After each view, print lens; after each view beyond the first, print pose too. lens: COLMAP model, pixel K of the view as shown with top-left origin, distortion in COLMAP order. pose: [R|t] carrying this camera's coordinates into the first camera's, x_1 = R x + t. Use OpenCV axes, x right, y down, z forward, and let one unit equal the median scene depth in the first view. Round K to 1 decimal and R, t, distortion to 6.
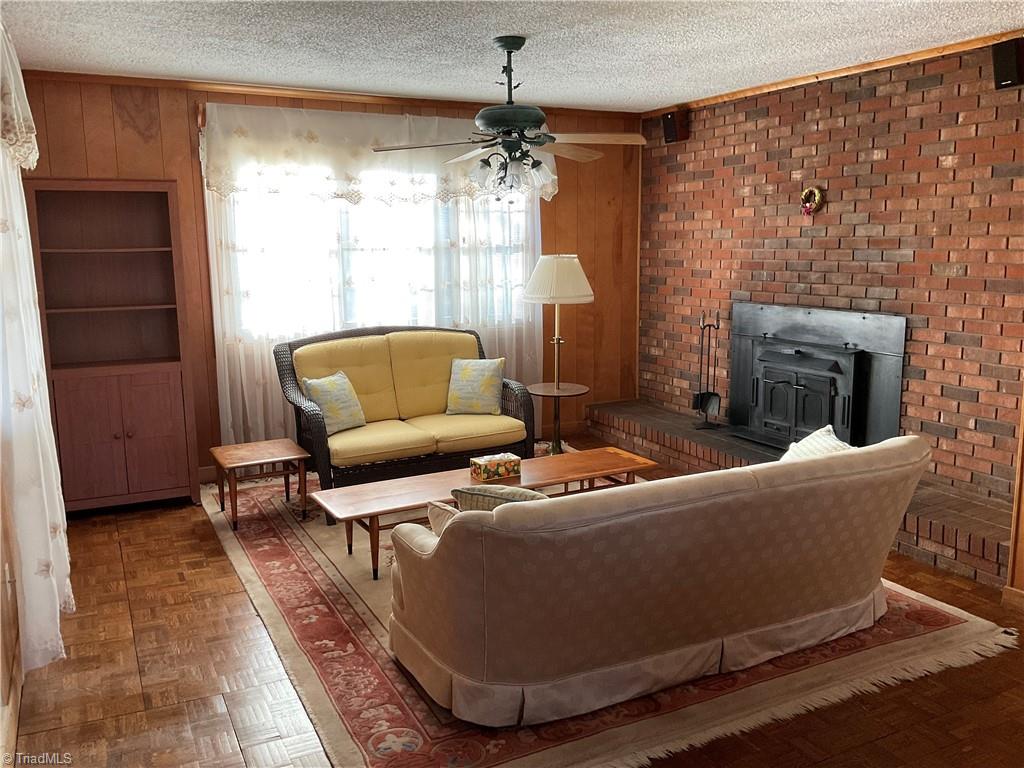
lens RADIAL K [[848.2, 0, 518.3], [0, 848.2, 382.6], [0, 0, 1]] dist [0.014367, -0.036223]
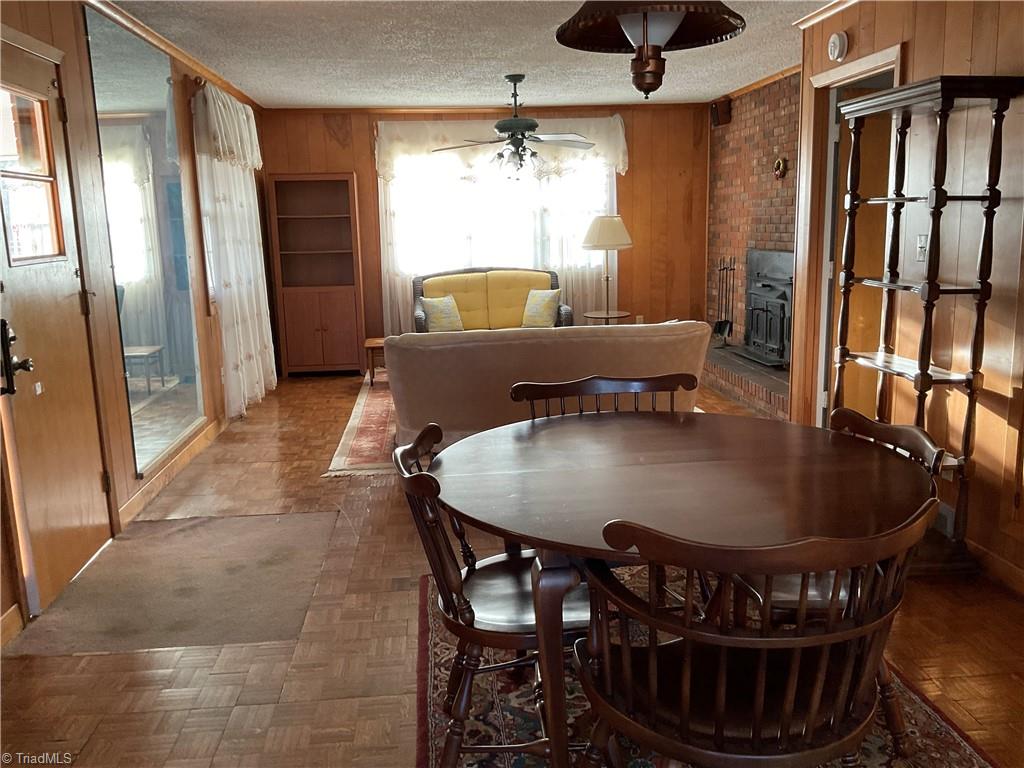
lens RADIAL K [[848.2, 0, 508.4], [0, 848.2, 386.2], [0, 0, 1]] dist [0.014367, -0.036223]
pose [[0.929858, 0.053391, -0.364023, 0.435465], [-0.041917, 0.998346, 0.039356, 0.083164], [0.365522, -0.021337, 0.930558, -0.364889]]
